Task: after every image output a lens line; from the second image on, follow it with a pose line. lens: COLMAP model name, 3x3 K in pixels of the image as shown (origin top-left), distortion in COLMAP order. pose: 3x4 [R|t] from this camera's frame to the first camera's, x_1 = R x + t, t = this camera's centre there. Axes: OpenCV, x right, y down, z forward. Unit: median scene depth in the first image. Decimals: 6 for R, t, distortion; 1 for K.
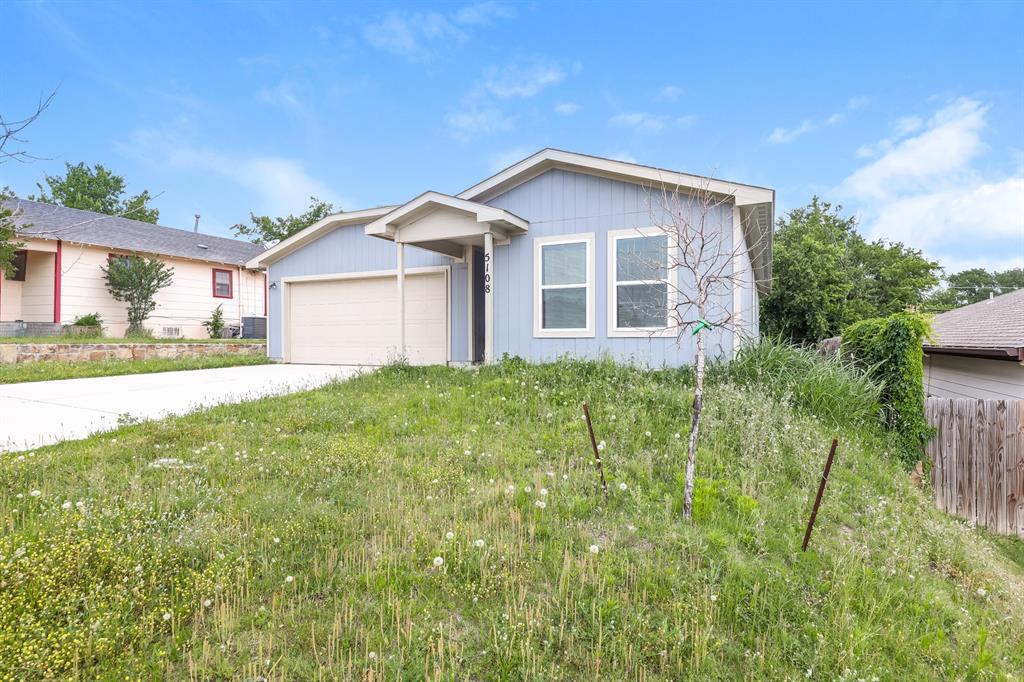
lens RADIAL K [[540.9, 0, 511.9], [0, 540.9, 338.7], [0, 0, 1]] dist [0.001624, -0.000516]
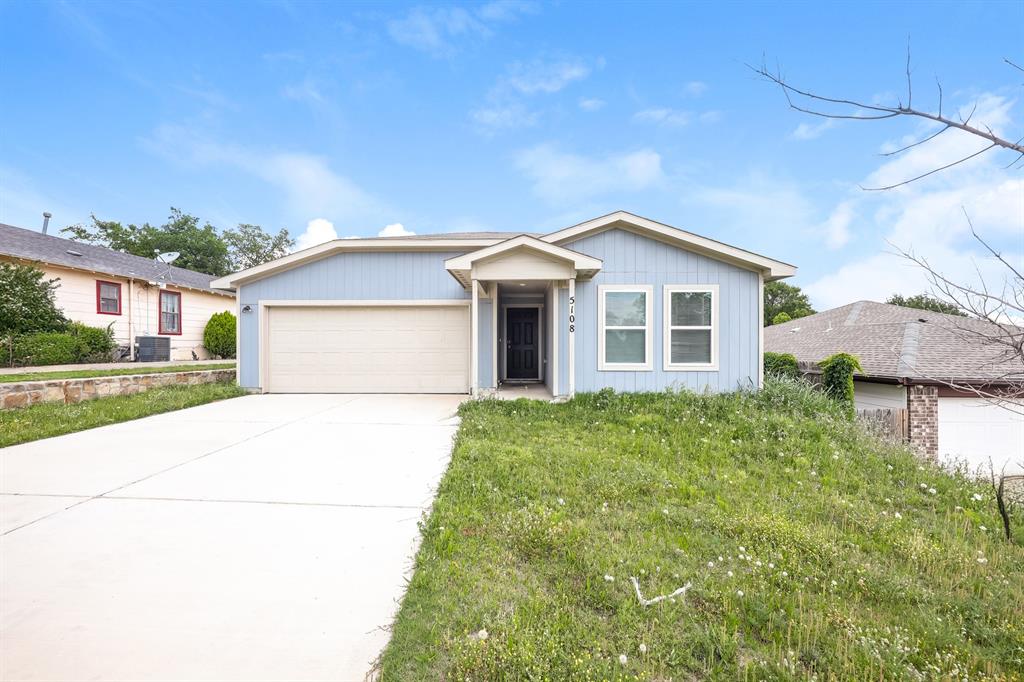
lens RADIAL K [[418.1, 0, 509.2], [0, 418.1, 344.3], [0, 0, 1]] dist [0.000757, -0.000685]
pose [[0.909500, 0.004356, 0.415681, -0.378277], [-0.001806, 0.999977, -0.006527, -0.039740], [-0.415700, 0.005186, 0.909487, 0.198273]]
